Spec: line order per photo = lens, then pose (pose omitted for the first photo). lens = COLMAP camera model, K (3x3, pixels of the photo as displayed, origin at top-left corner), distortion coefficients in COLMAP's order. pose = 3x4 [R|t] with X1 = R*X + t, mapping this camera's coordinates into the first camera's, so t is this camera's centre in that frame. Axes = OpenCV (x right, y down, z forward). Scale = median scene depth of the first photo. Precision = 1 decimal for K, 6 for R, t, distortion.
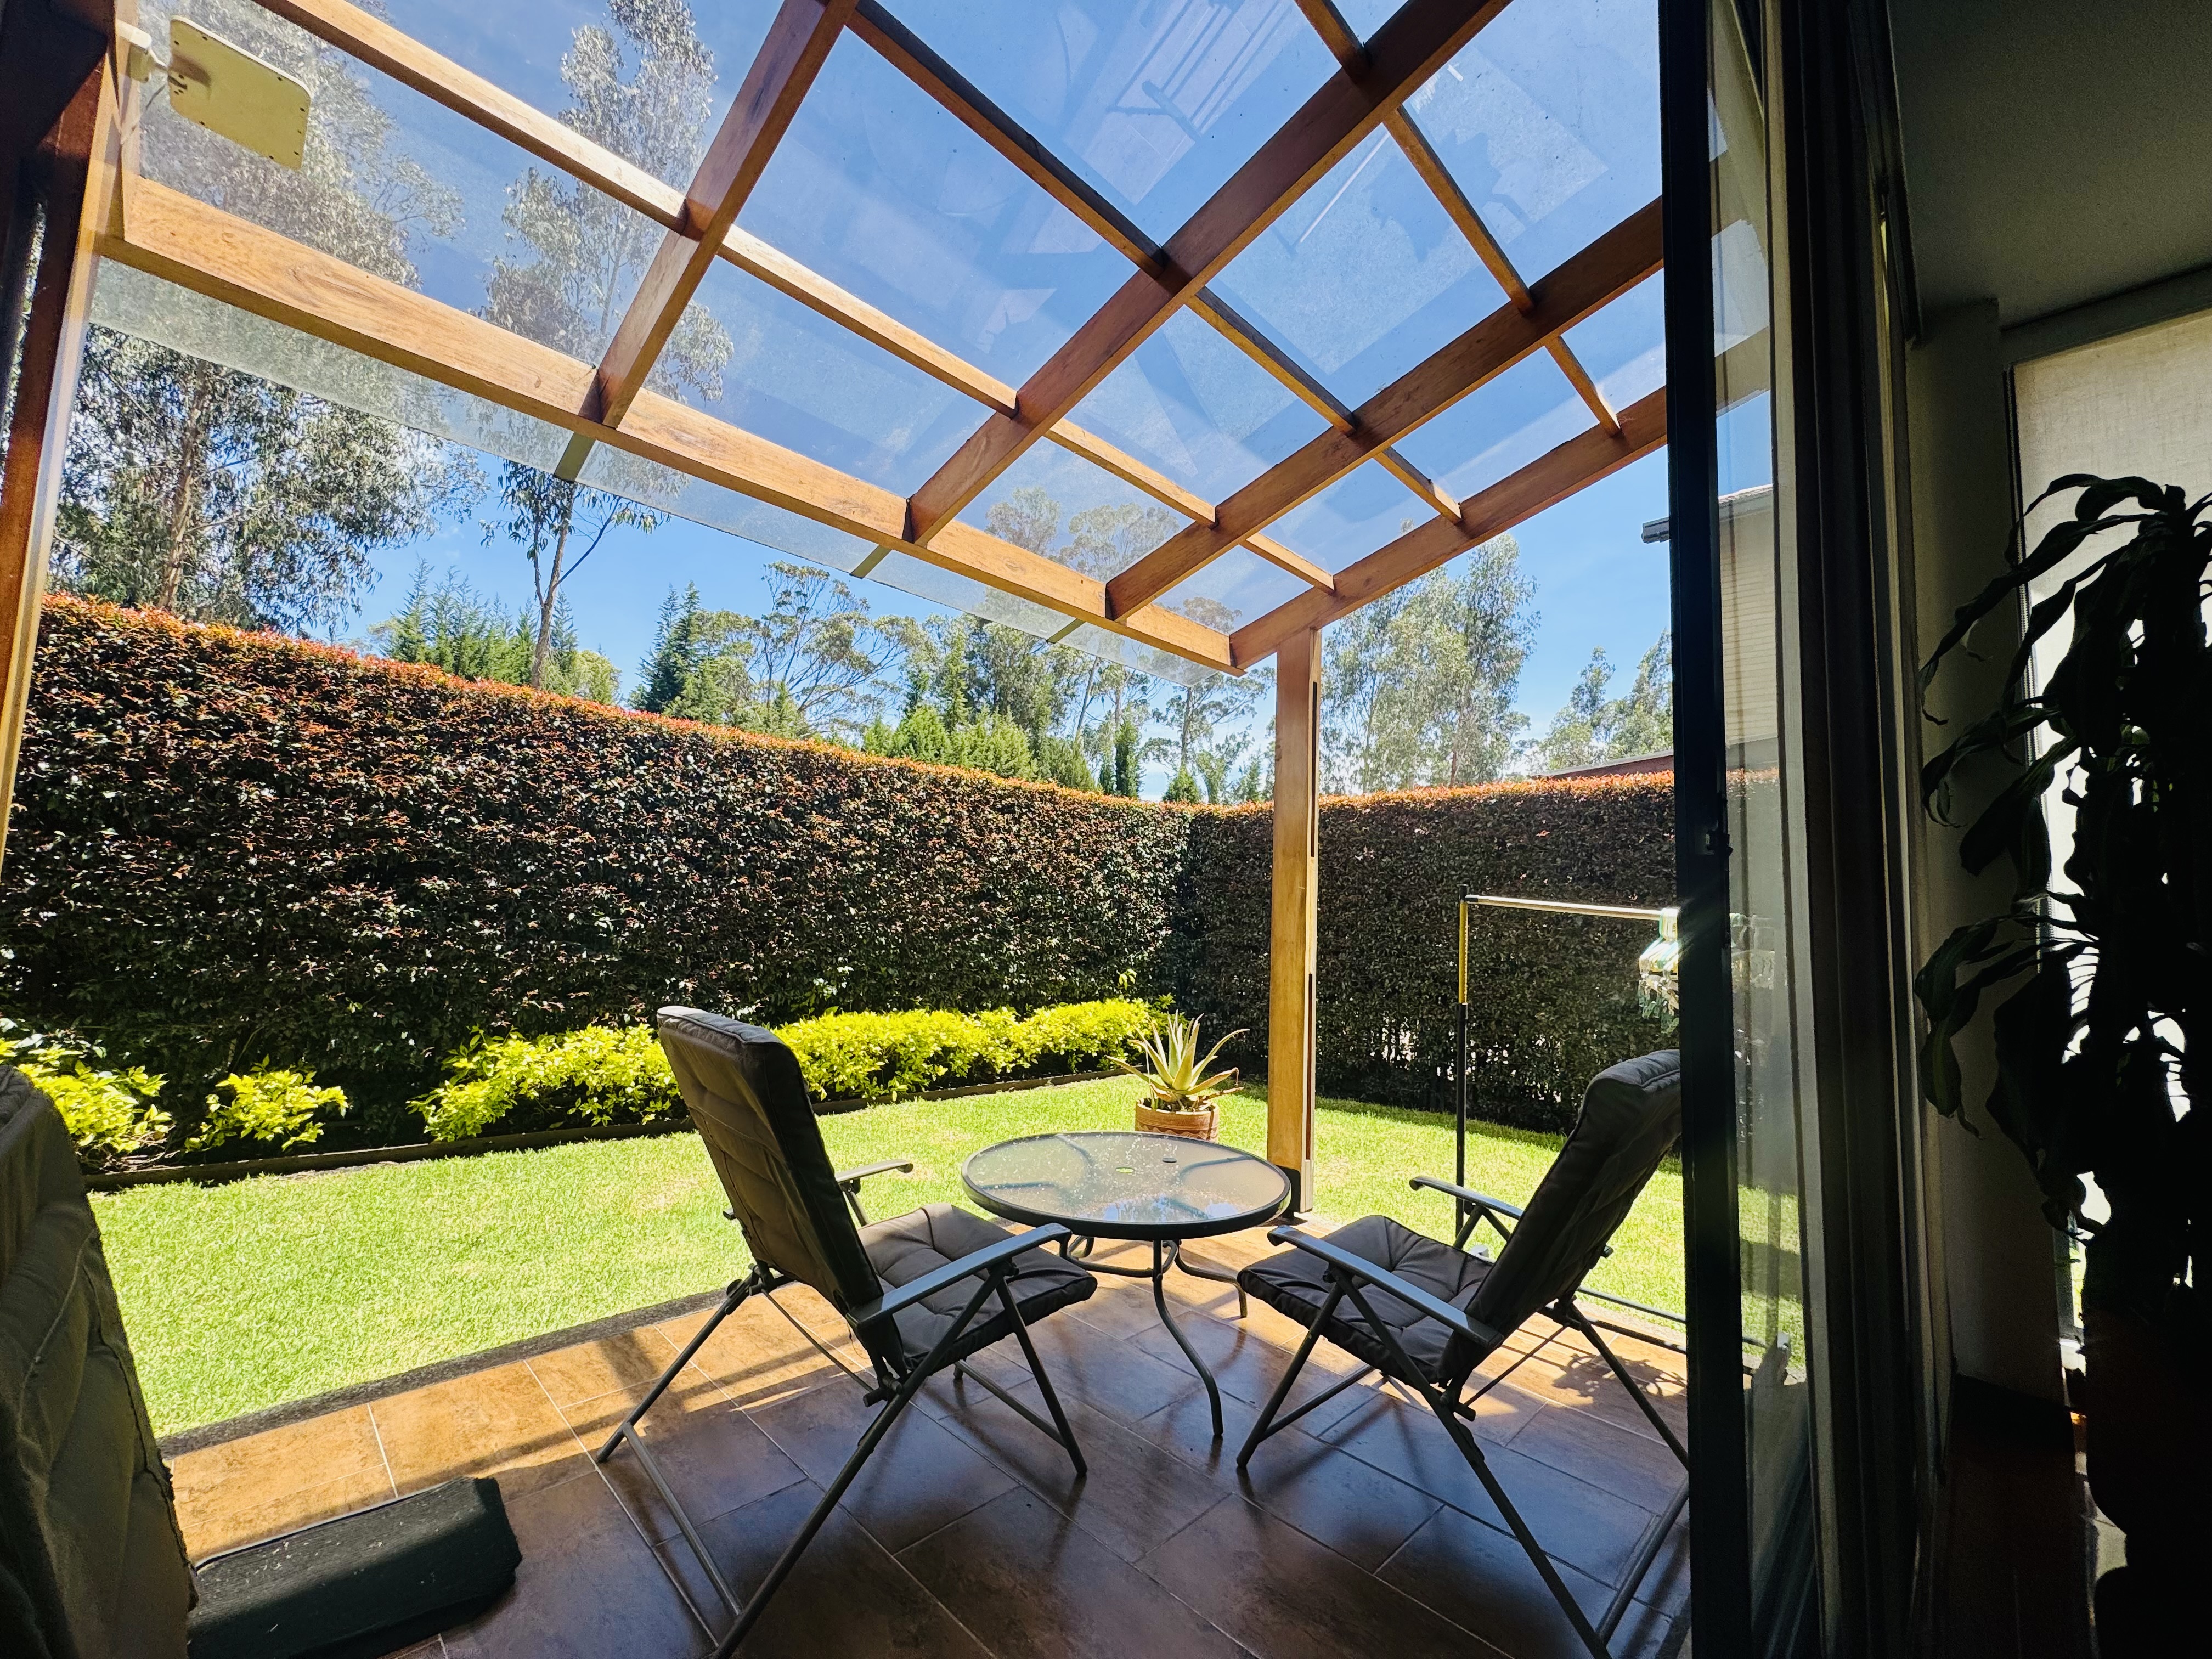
lens RADIAL K [[881.5, 0, 1106.7], [0, 881.5, 830.2], [0, 0, 1]] dist [-0.002581, 0.000487]
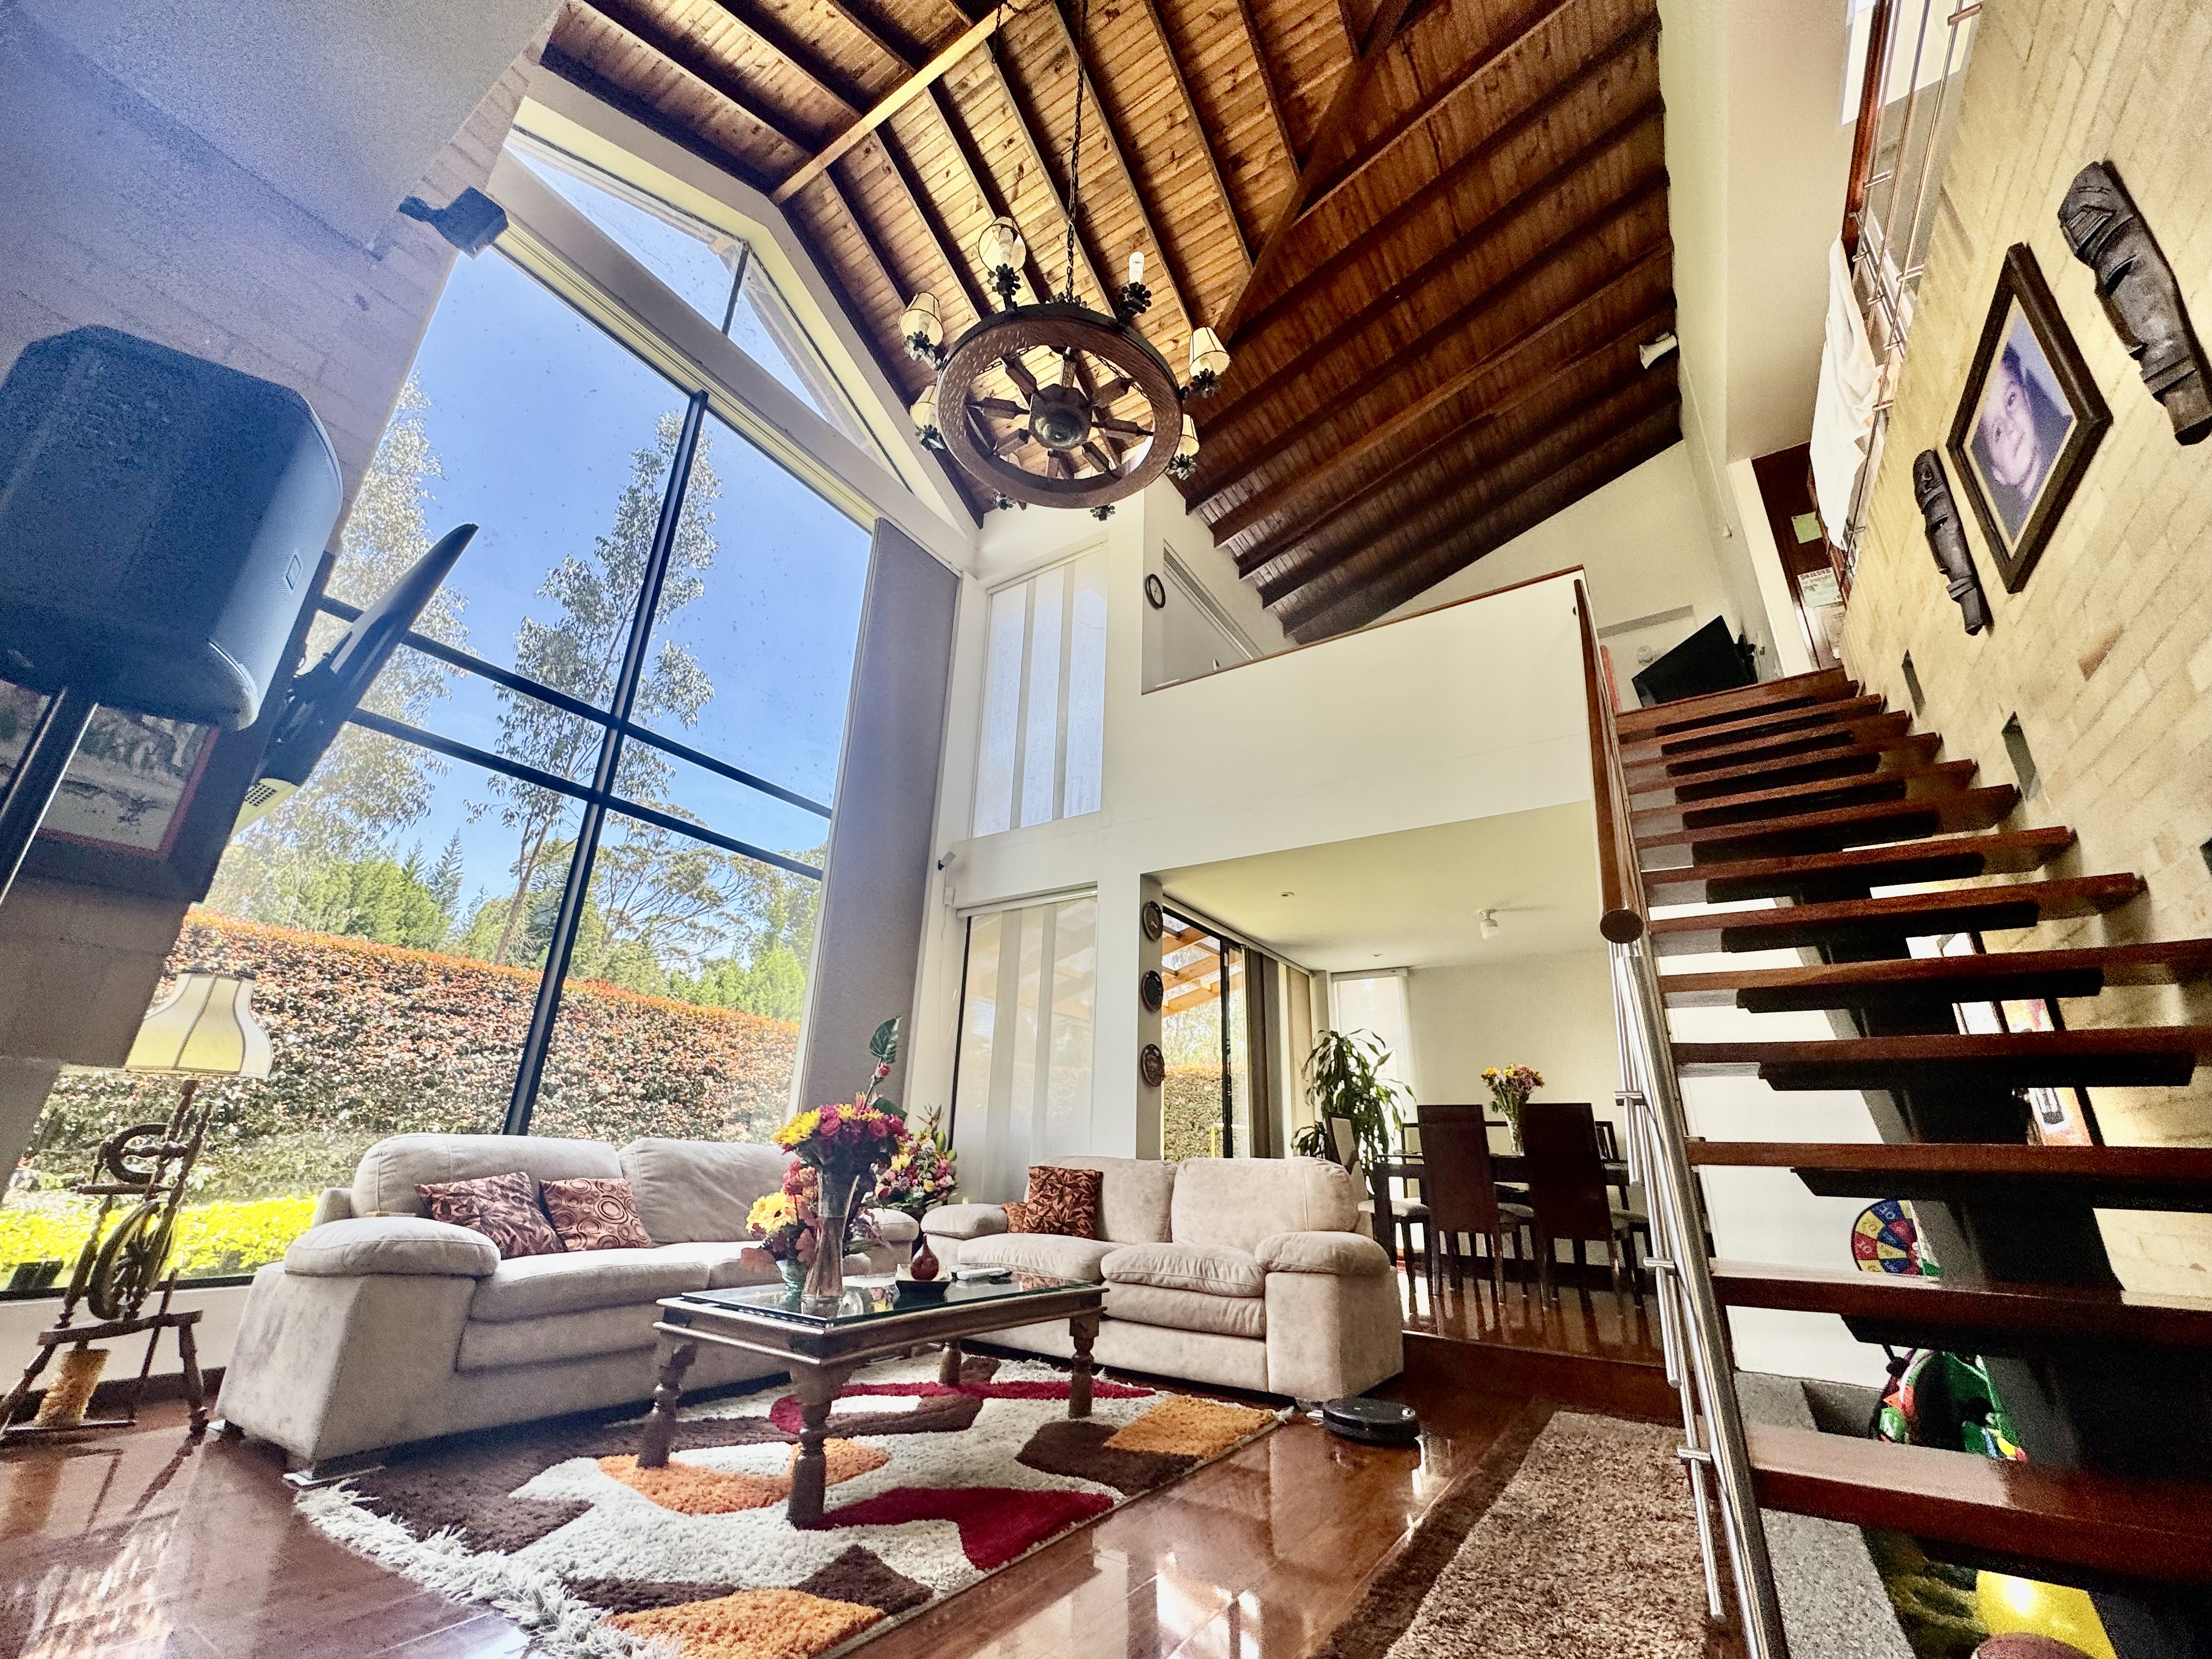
lens RADIAL K [[881.5, 0, 1104.7], [0, 881.5, 830.5], [0, 0, 1]] dist [-0.002581, 0.000487]
pose [[0.979147, 0.054894, 0.195595, -0.028757], [-0.004534, 0.968466, -0.249104, -0.007004], [-0.203101, 0.243023, 0.948520, -0.097154]]
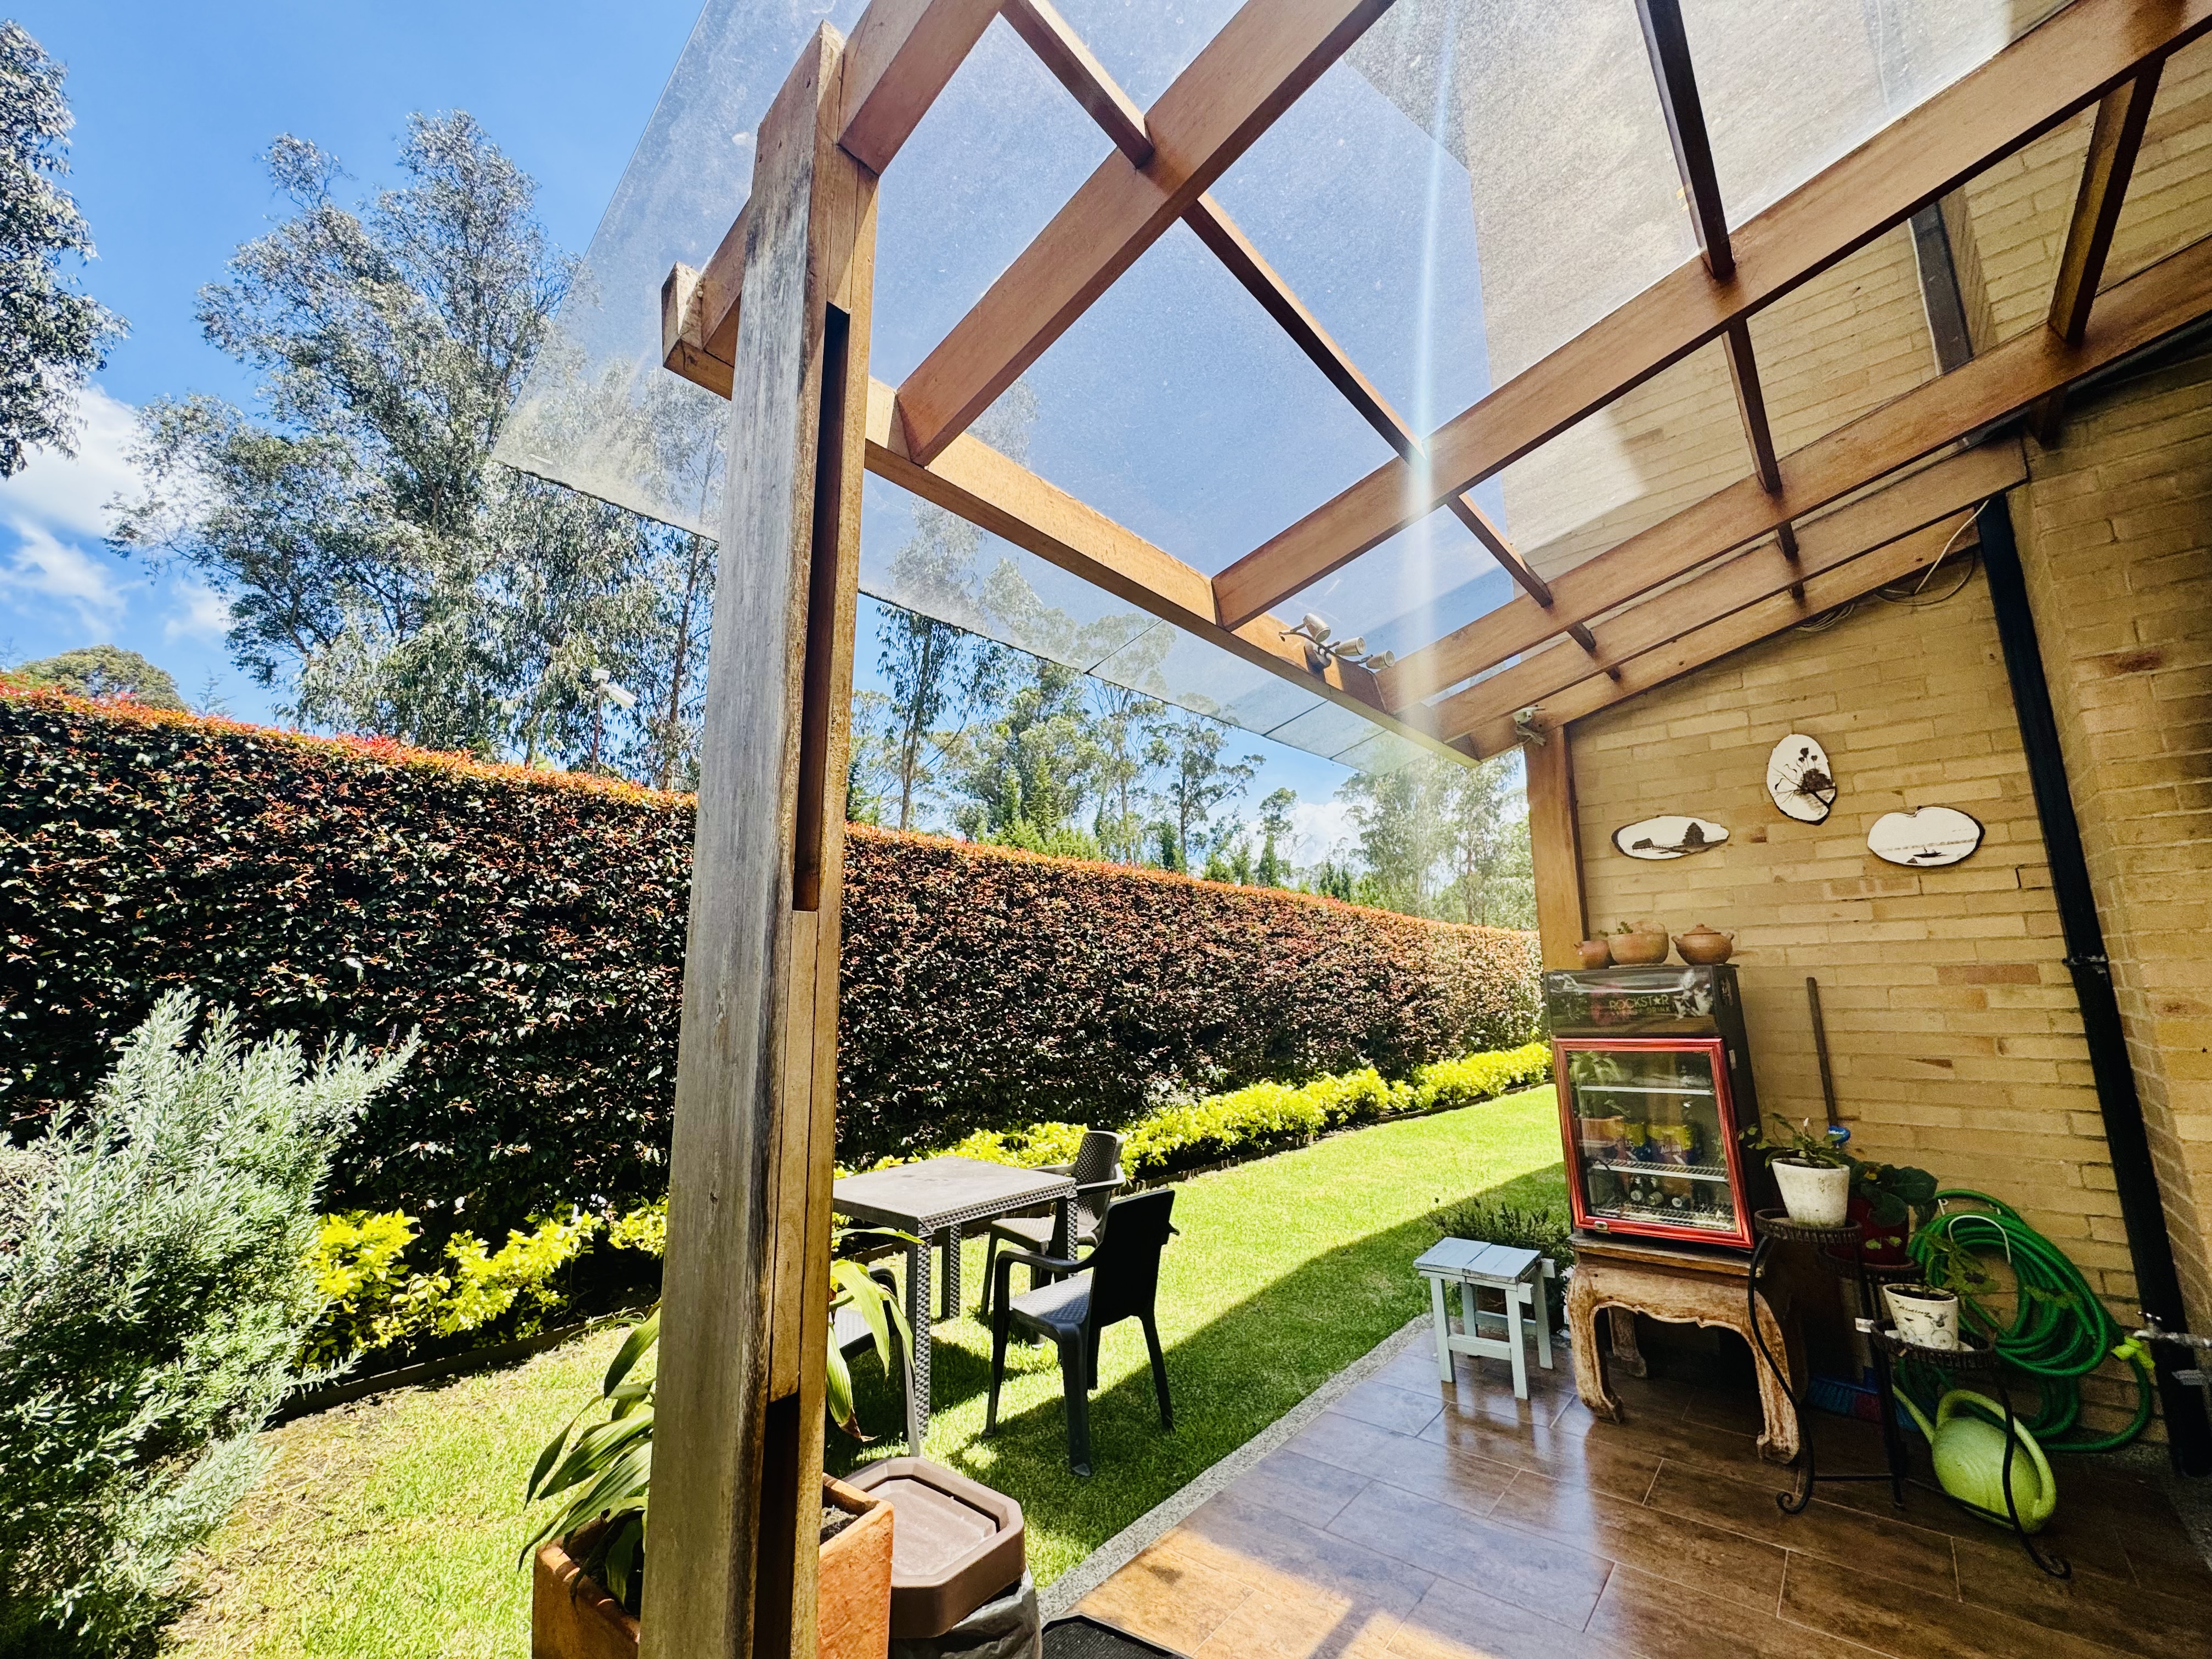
lens RADIAL K [[881.5, 0, 1105.5], [0, 881.5, 827.0], [0, 0, 1]] dist [-0.002581, 0.000487]
pose [[0.996457, -0.045443, 0.070777, -0.127707], [0.051361, 0.995127, -0.084174, -0.019277], [-0.066607, 0.087511, 0.993934, -0.104093]]
